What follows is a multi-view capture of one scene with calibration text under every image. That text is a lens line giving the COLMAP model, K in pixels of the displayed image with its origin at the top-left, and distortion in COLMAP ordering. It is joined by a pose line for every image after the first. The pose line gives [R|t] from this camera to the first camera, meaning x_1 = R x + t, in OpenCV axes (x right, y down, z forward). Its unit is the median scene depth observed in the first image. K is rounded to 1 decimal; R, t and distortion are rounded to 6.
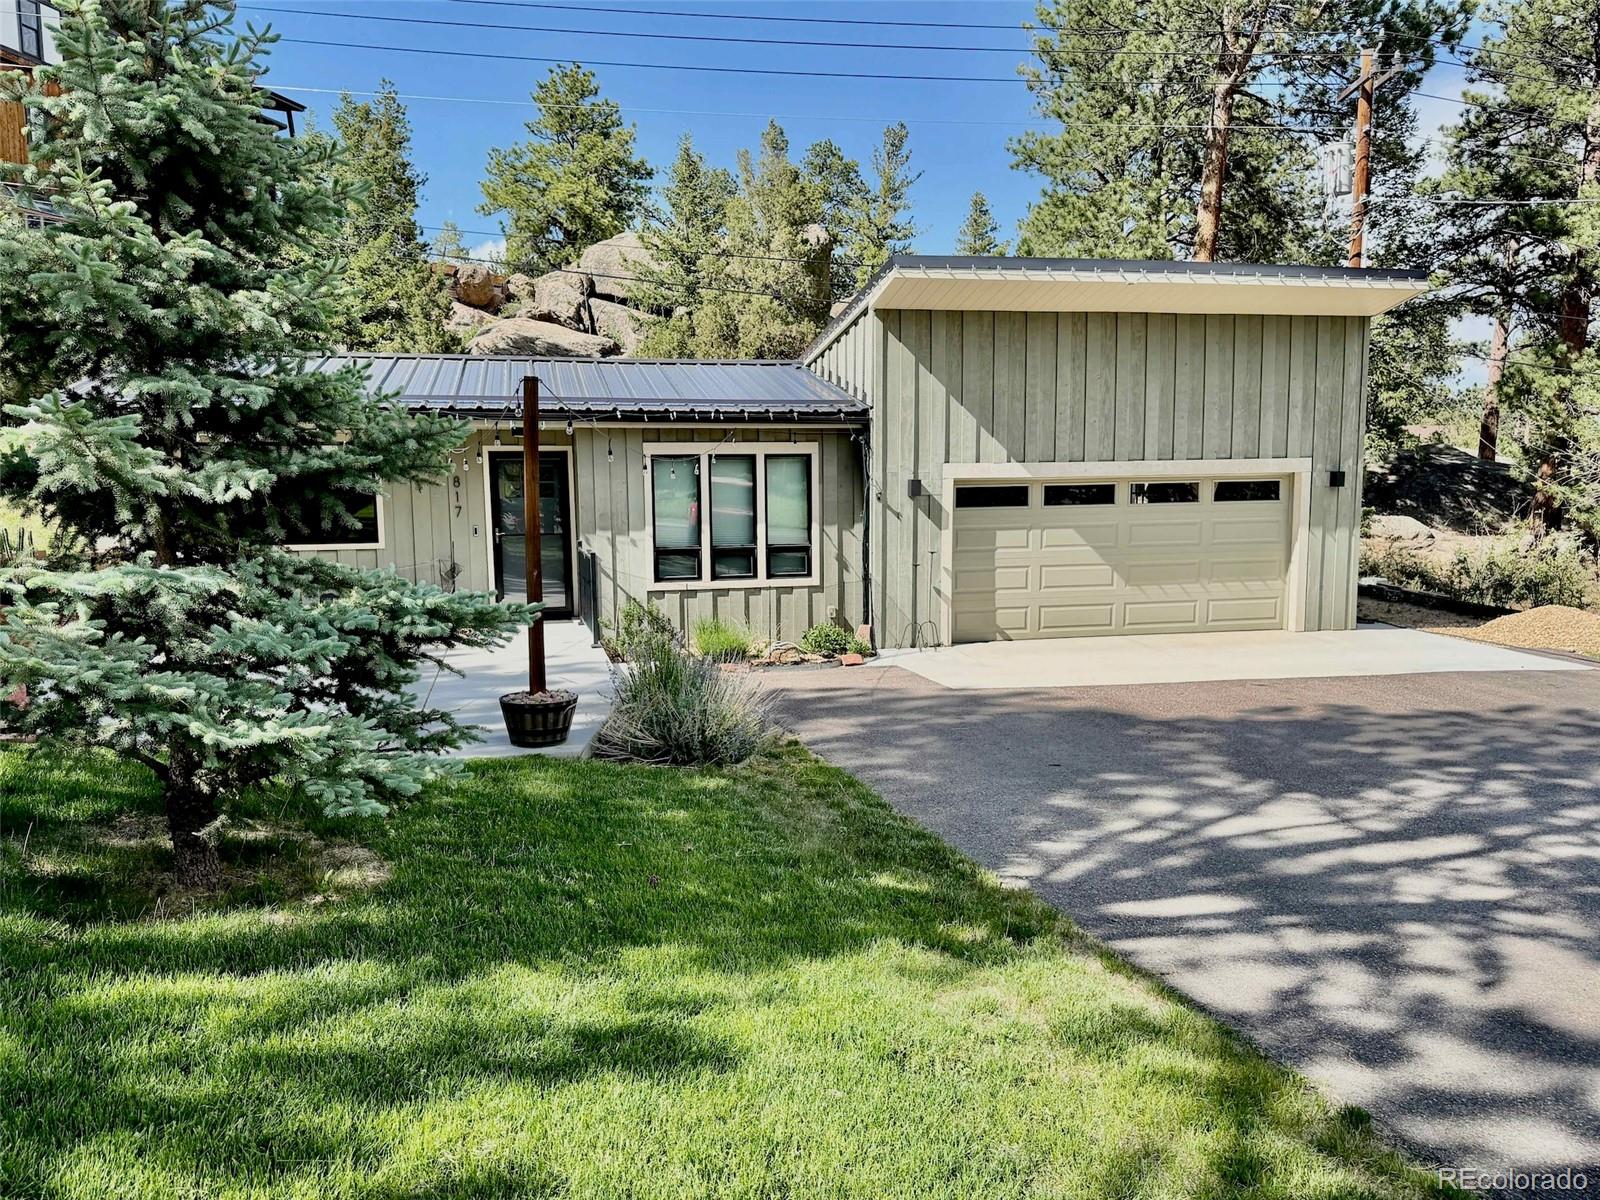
lens RADIAL K [[1151.7, 0, 800.0], [0, 1151.7, 600.0], [0, 0, 1]] dist [-0.005634, 0.000238]
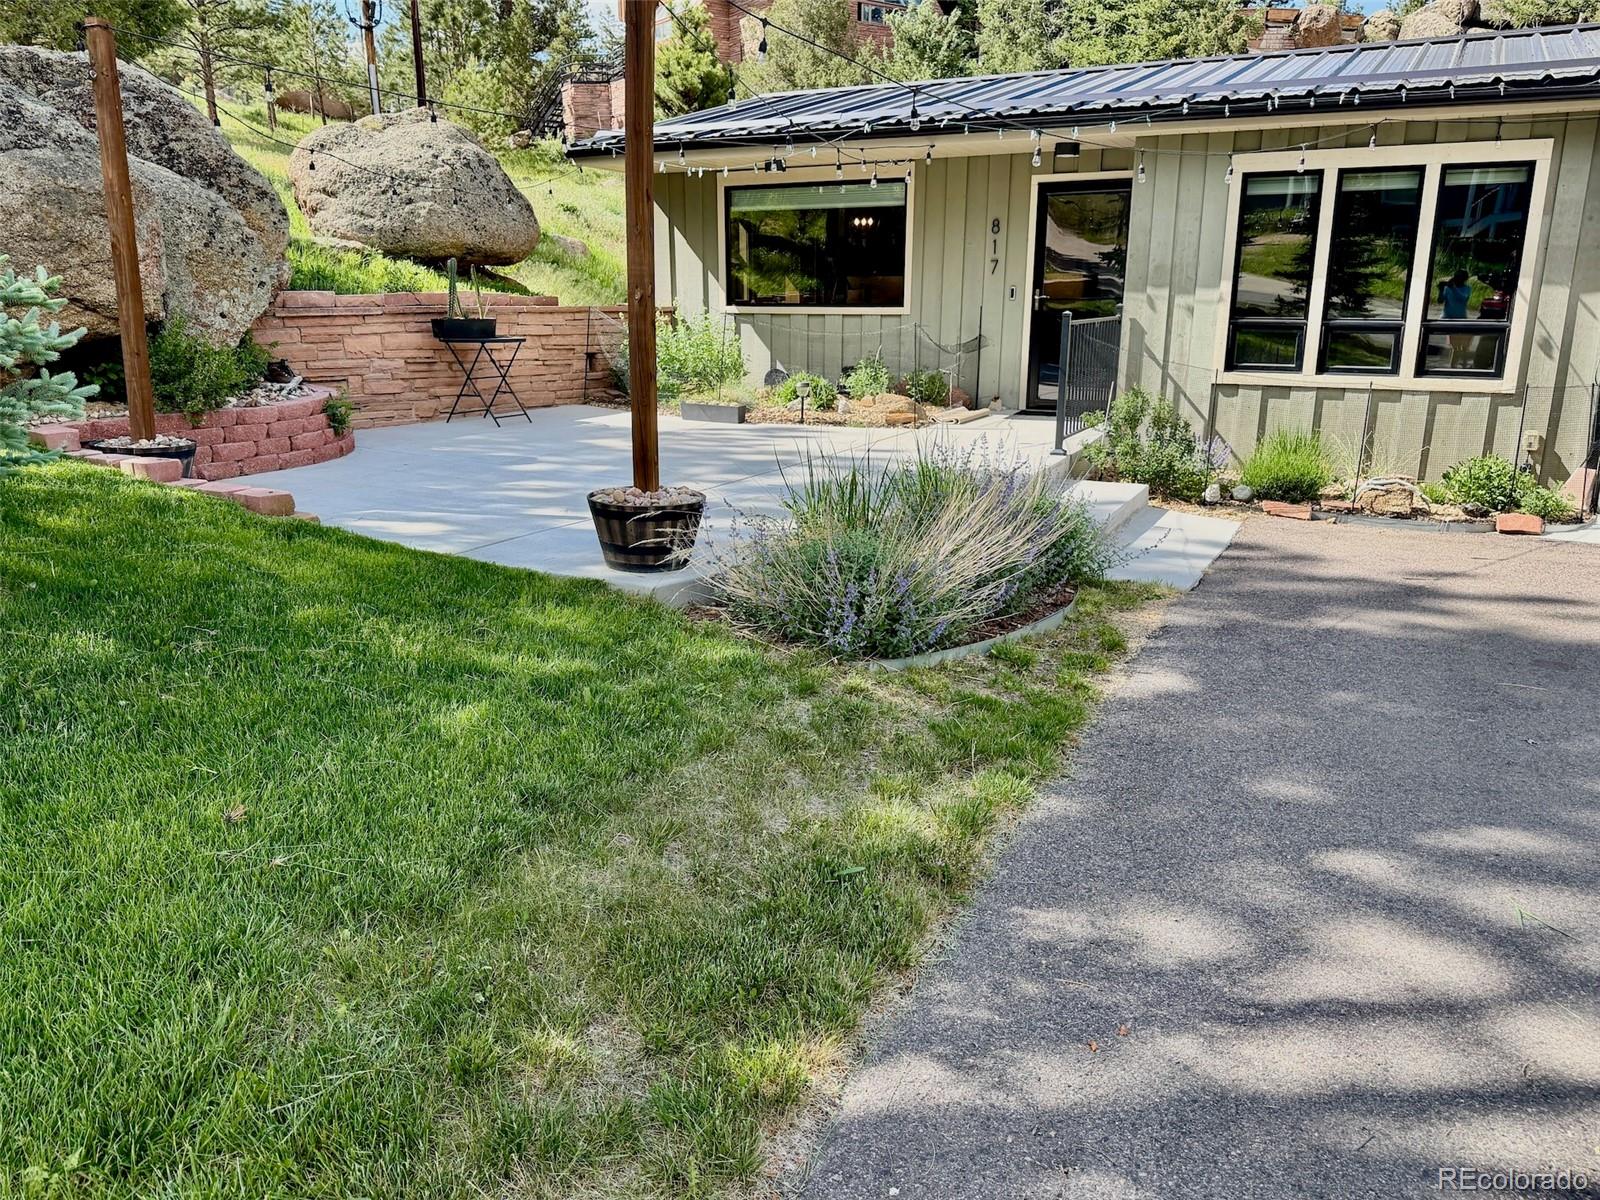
lens RADIAL K [[1151.7, 0, 800.0], [0, 1151.7, 600.0], [0, 0, 1]] dist [-0.005634, 0.000238]
pose [[0.752683, 0.179953, -0.633313, 0.138425], [-0.074456, 0.979016, 0.189693, 0.006696], [0.654160, -0.095625, 0.750287, 0.314509]]
